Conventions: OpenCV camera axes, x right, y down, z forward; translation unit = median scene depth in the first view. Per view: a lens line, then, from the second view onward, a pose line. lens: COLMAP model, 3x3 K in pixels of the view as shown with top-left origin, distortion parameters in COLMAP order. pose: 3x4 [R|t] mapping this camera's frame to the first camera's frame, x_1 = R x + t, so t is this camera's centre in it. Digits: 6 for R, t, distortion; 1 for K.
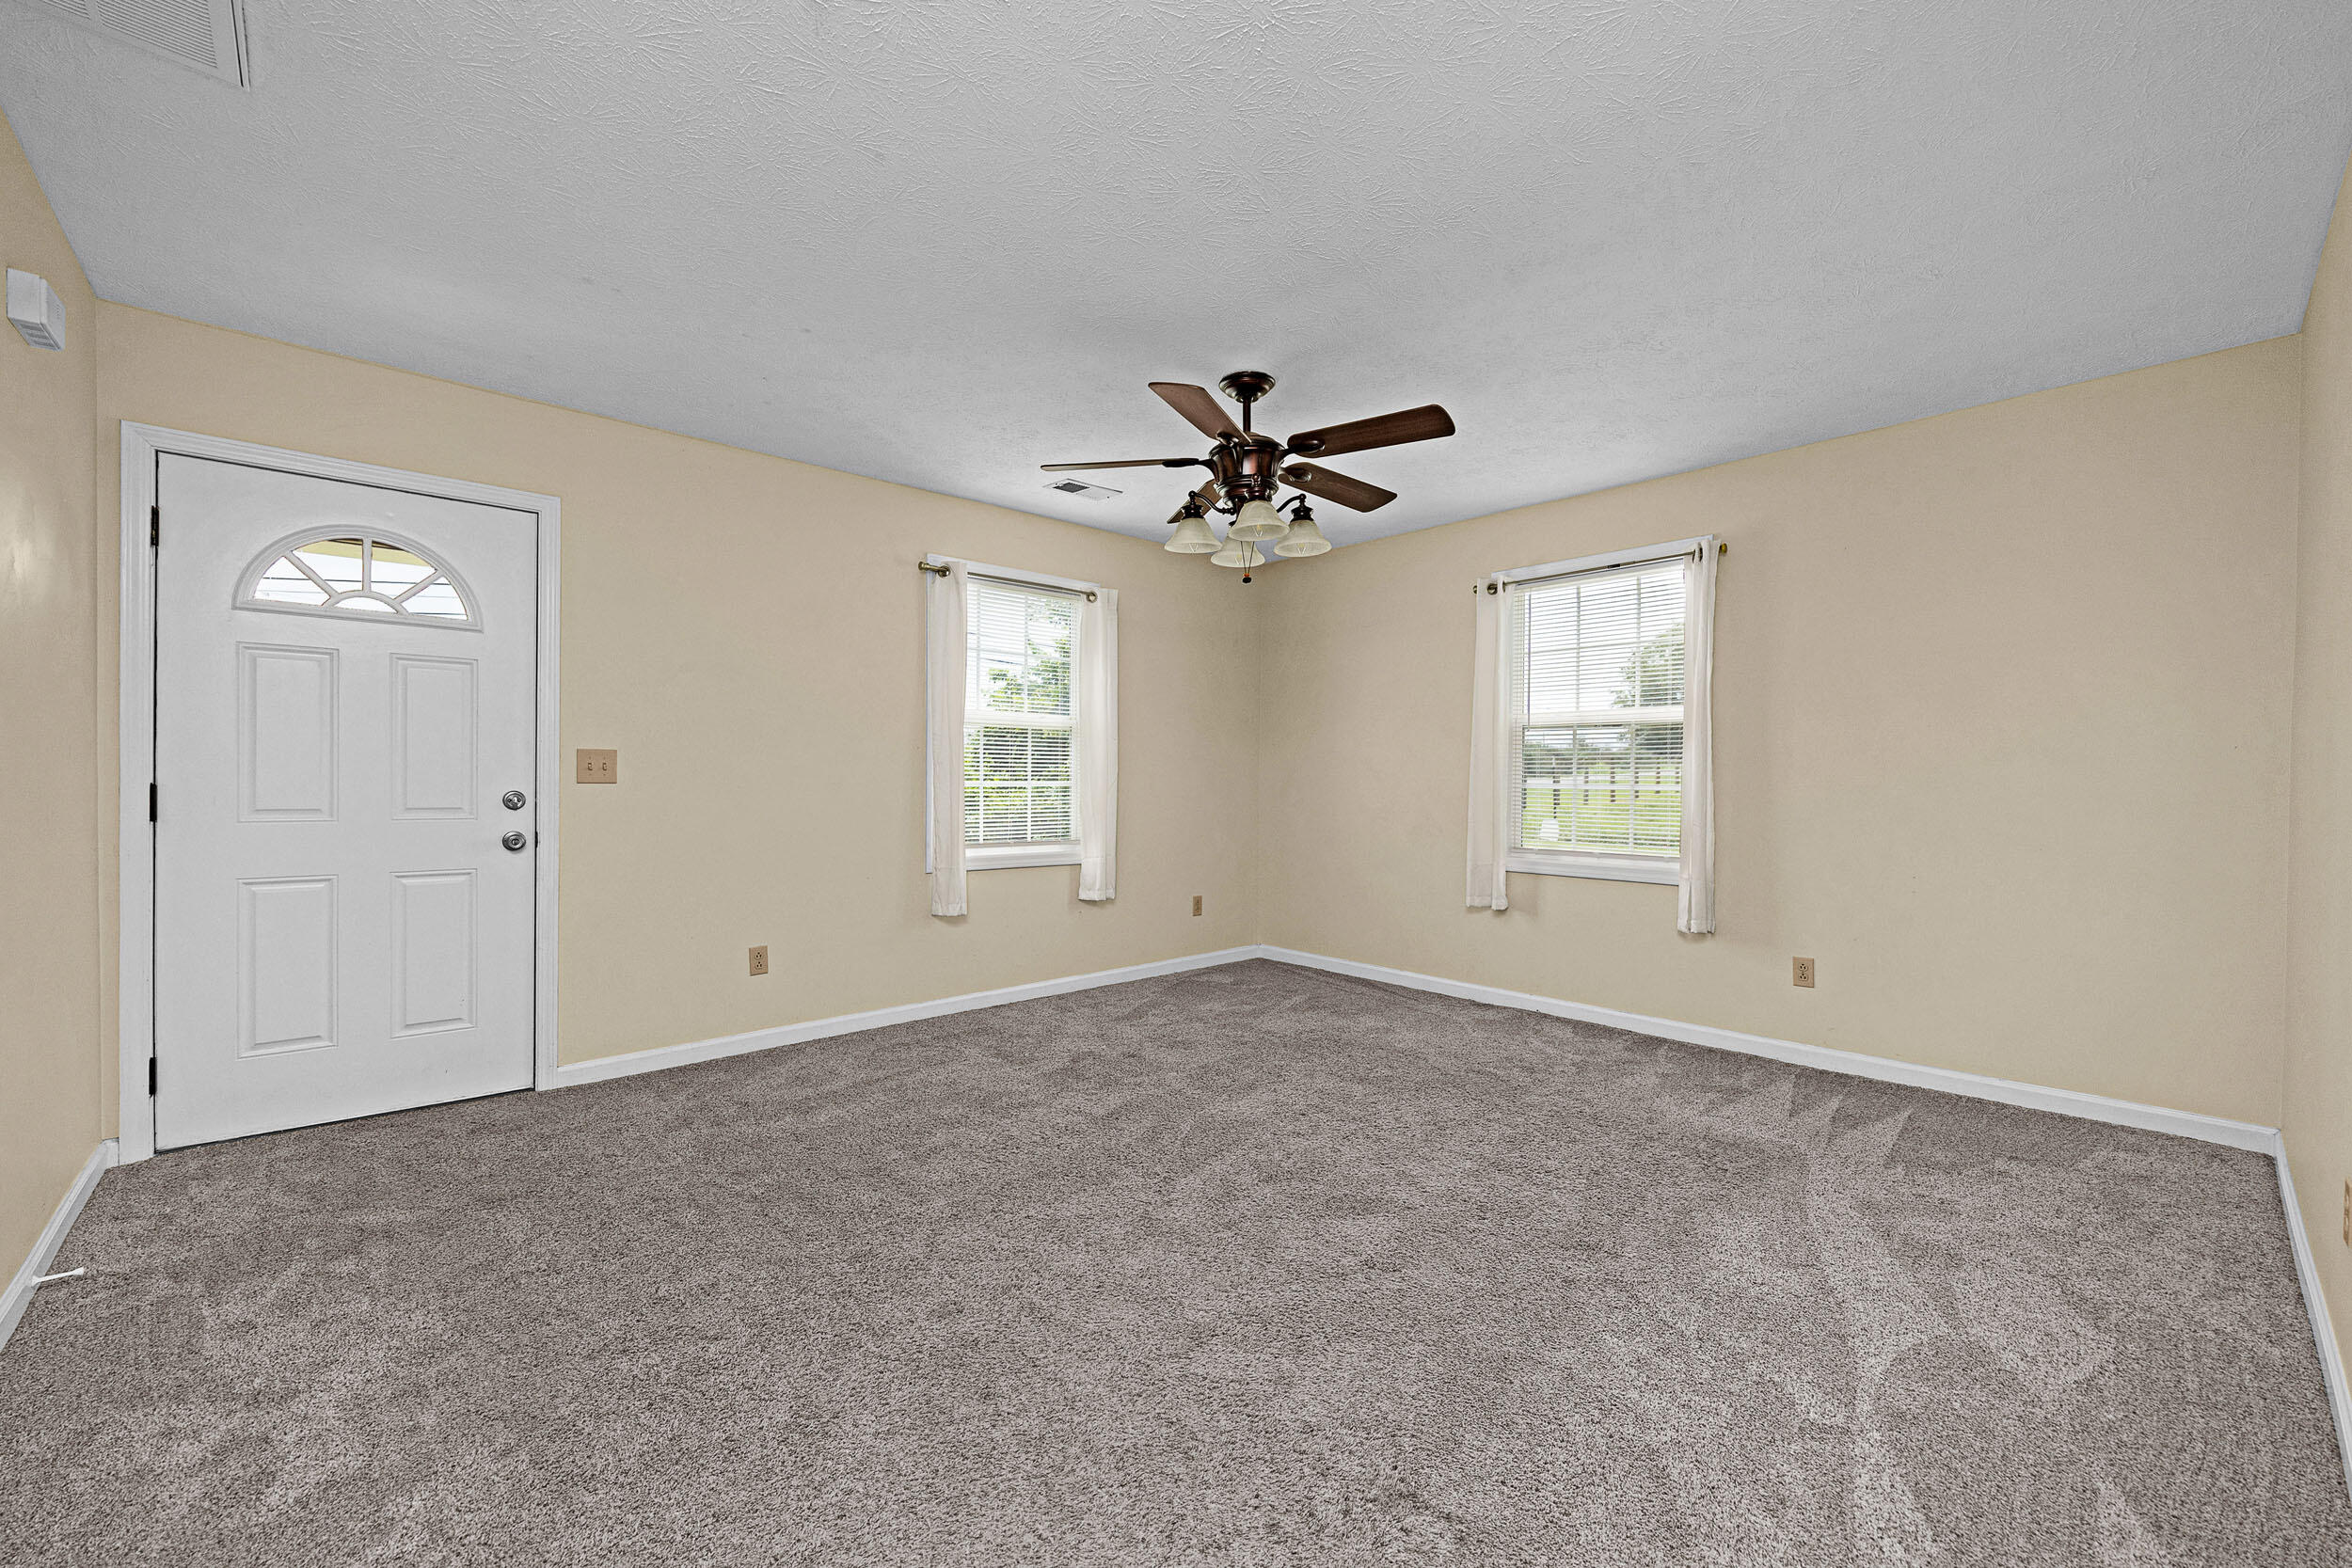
lens RADIAL K [[912.6, 0, 1174.3], [0, 912.6, 779.0], [0, 0, 1]] dist [-0.003562, -0.000087]
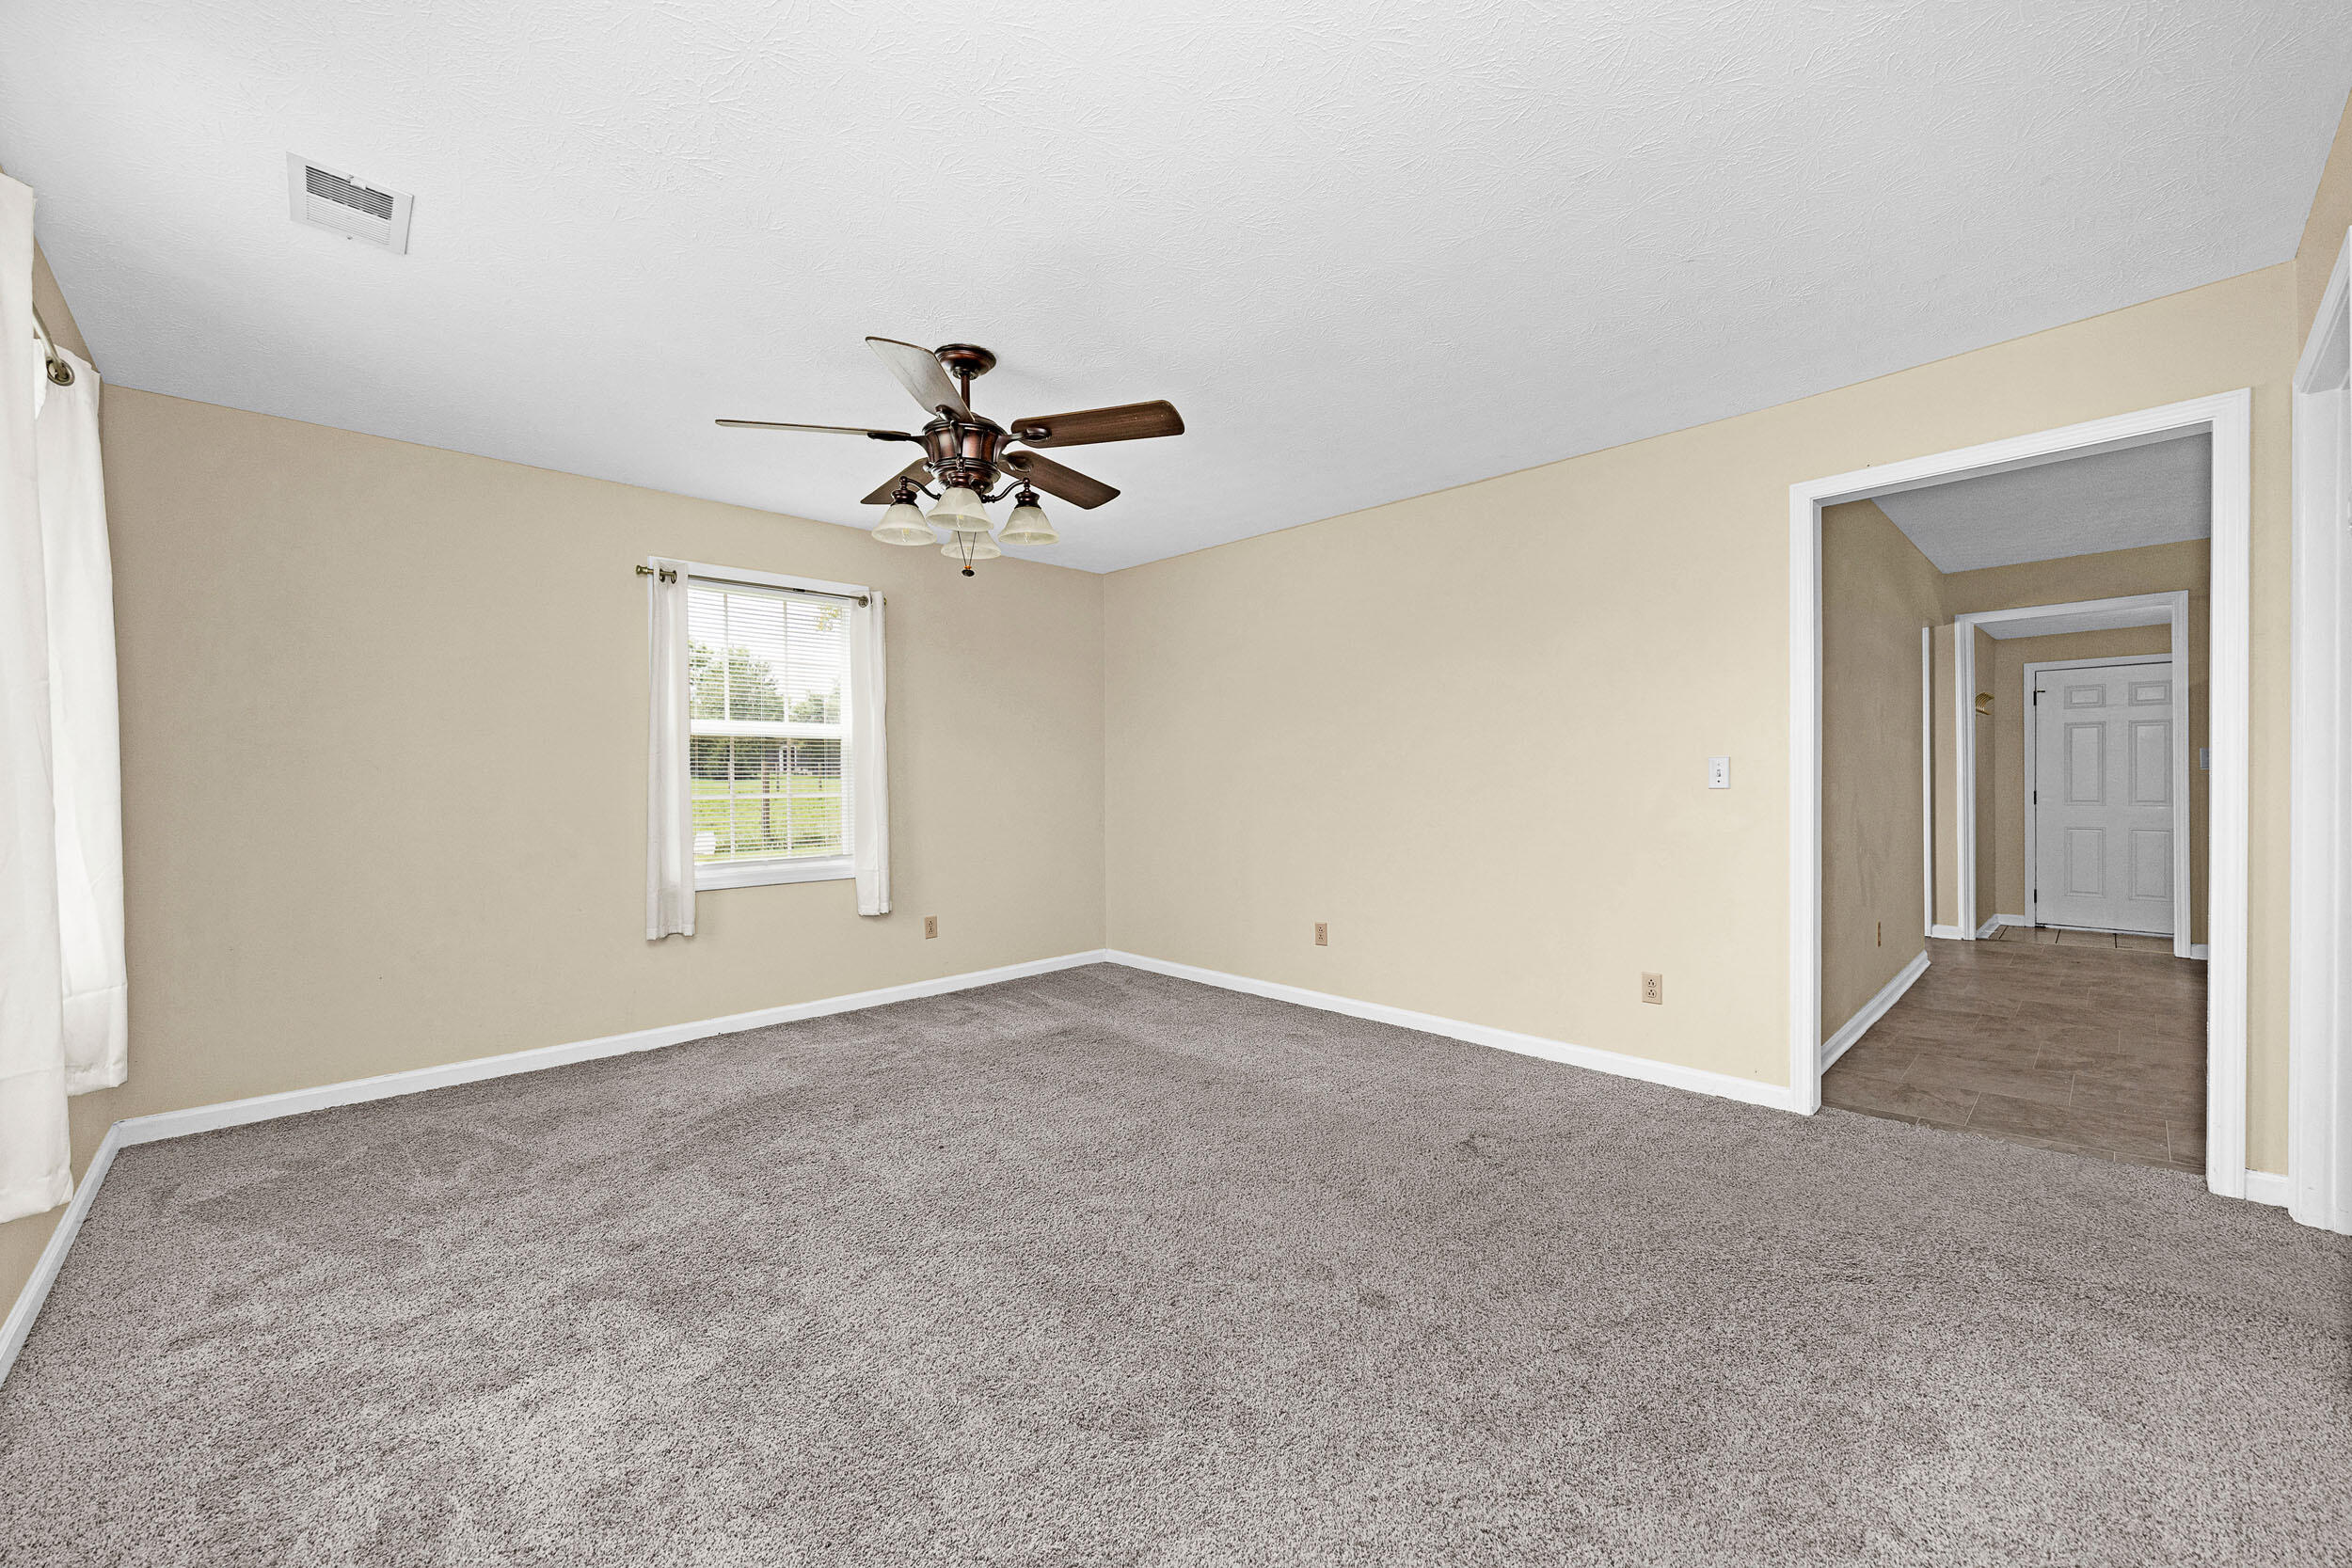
lens RADIAL K [[912.6, 0, 1168.9], [0, 912.6, 786.5], [0, 0, 1]] dist [-0.003562, -0.000087]
pose [[-0.019684, -0.010168, 0.999755, -0.679268], [0.012134, 0.999872, 0.010408, -0.009473], [-0.999733, 0.012336, -0.019558, 0.664632]]
